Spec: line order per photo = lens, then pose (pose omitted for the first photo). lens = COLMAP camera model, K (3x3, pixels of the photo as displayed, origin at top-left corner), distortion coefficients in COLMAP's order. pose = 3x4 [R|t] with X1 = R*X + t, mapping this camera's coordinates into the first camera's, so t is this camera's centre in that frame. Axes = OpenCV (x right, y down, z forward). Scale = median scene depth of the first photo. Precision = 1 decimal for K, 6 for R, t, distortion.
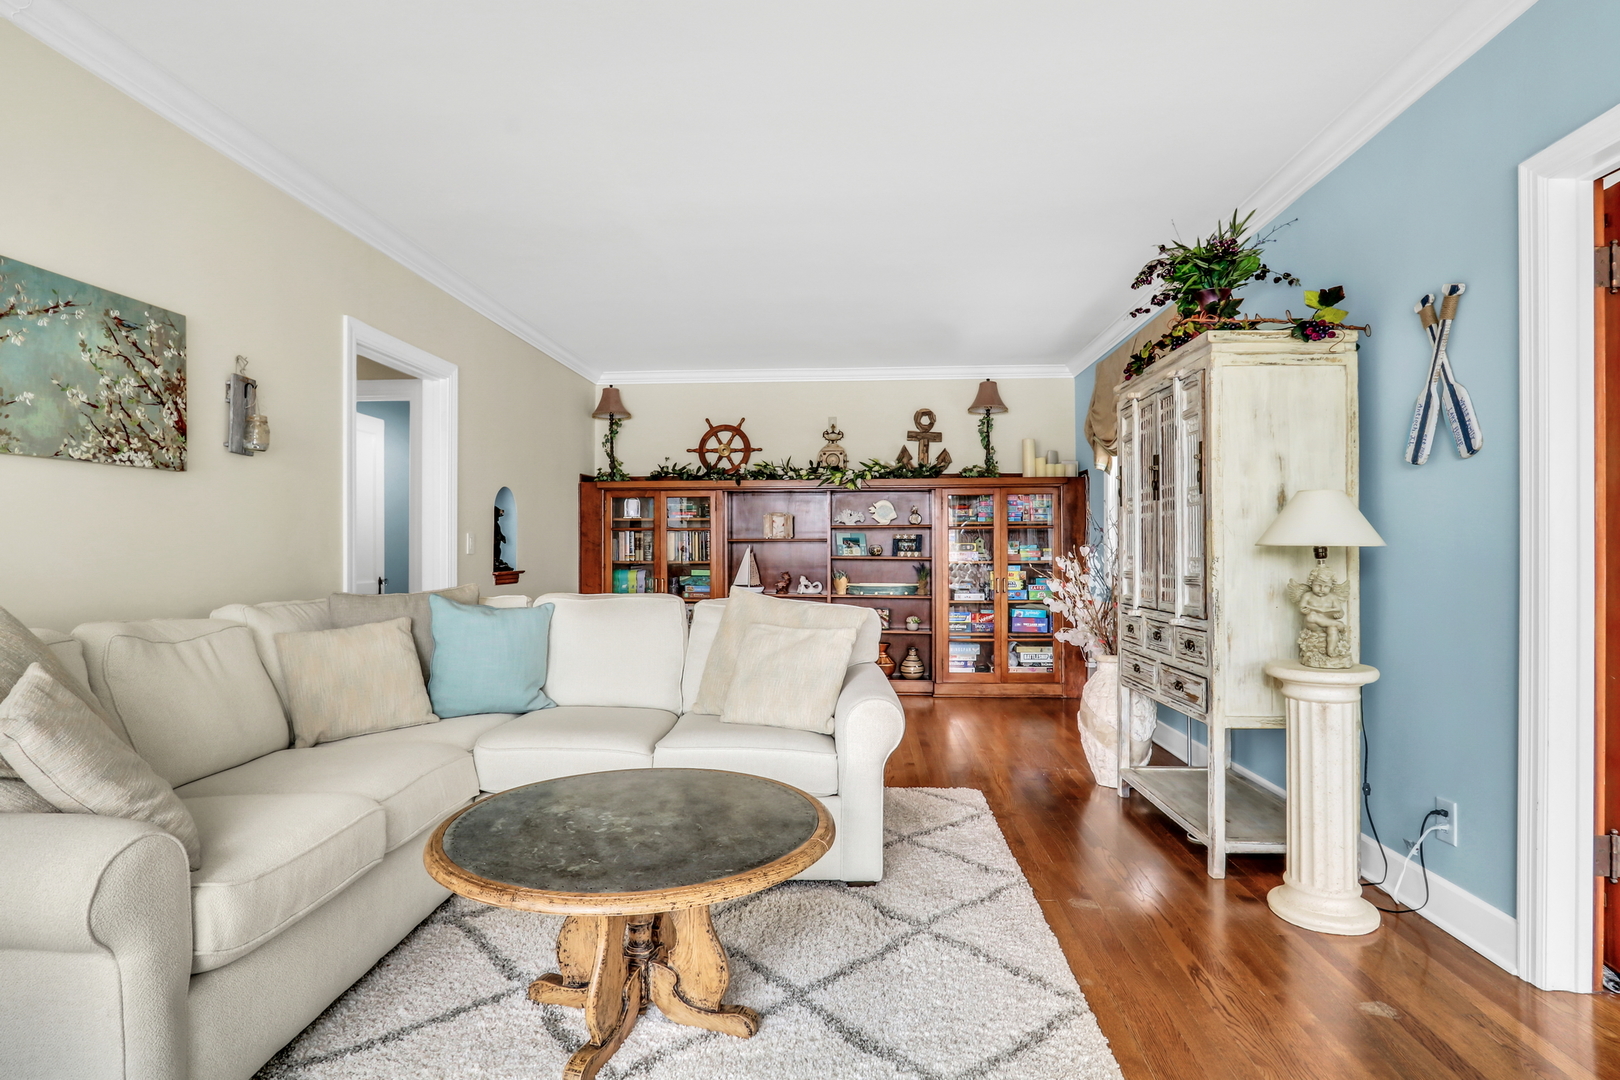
lens RADIAL K [[838.4, 0, 803.3], [0, 838.4, 546.9], [0, 0, 1]] dist [-0.014373, 0.001493]
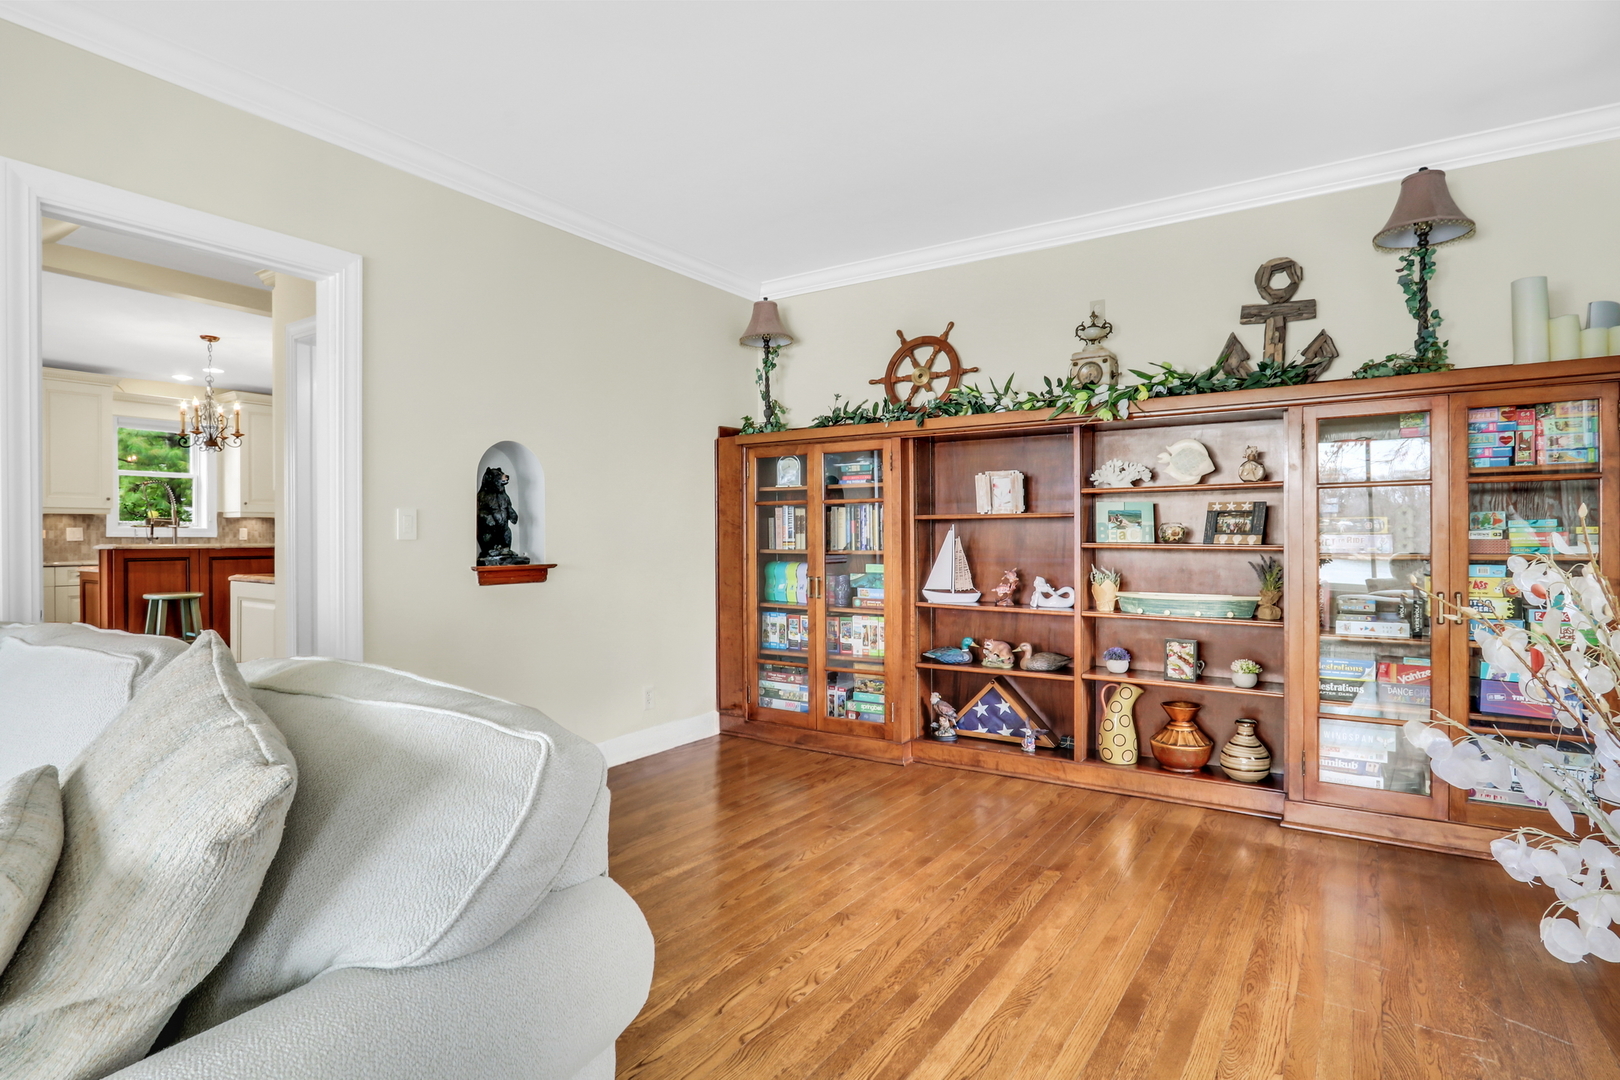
lens RADIAL K [[840.1, 0, 810.0], [0, 840.1, 540.0], [0, 0, 1]] dist [-0.012523, 0.001517]
pose [[0.869457, 0.000030, -0.494008, 0.152232], [0.004842, 0.999951, 0.008582, 0.003069], [0.493984, -0.009853, 0.869415, 0.418635]]
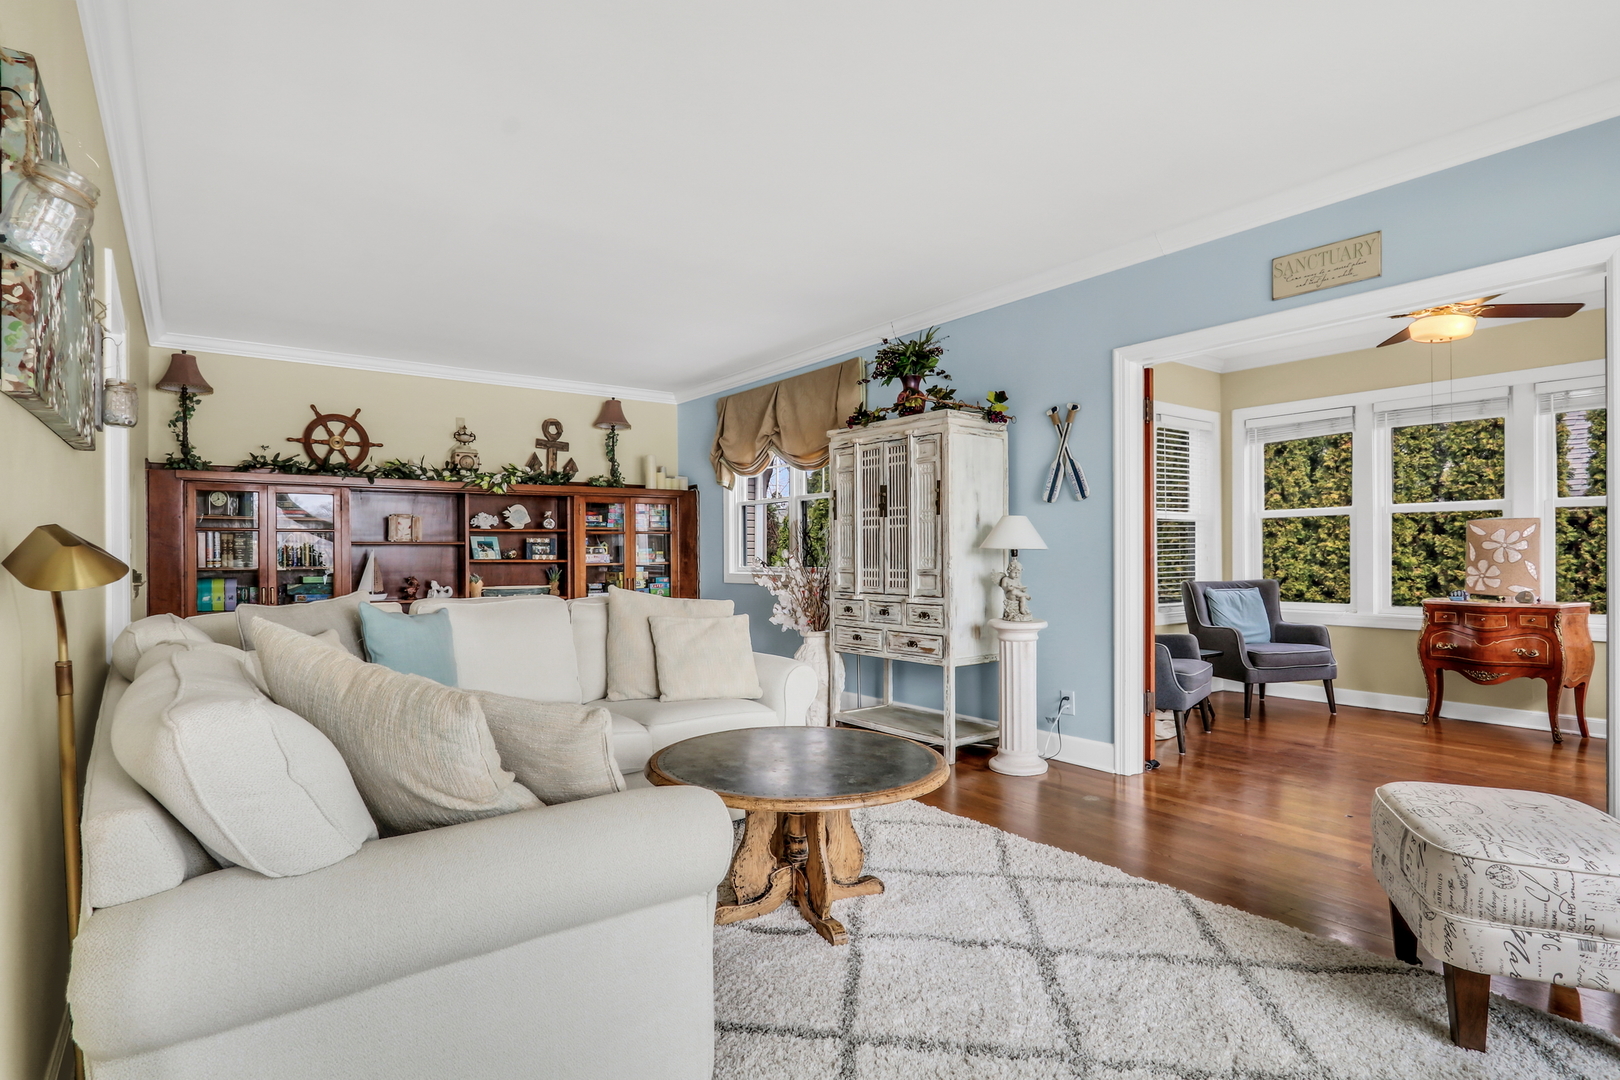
lens RADIAL K [[838.4, 0, 803.3], [0, 838.4, 546.9], [0, 0, 1]] dist [-0.014373, 0.001493]
pose [[0.761460, 0.001979, 0.648209, -0.302863], [0.001175, 0.999989, -0.004434, 0.000604], [-0.648211, 0.004138, 0.761449, -0.000733]]
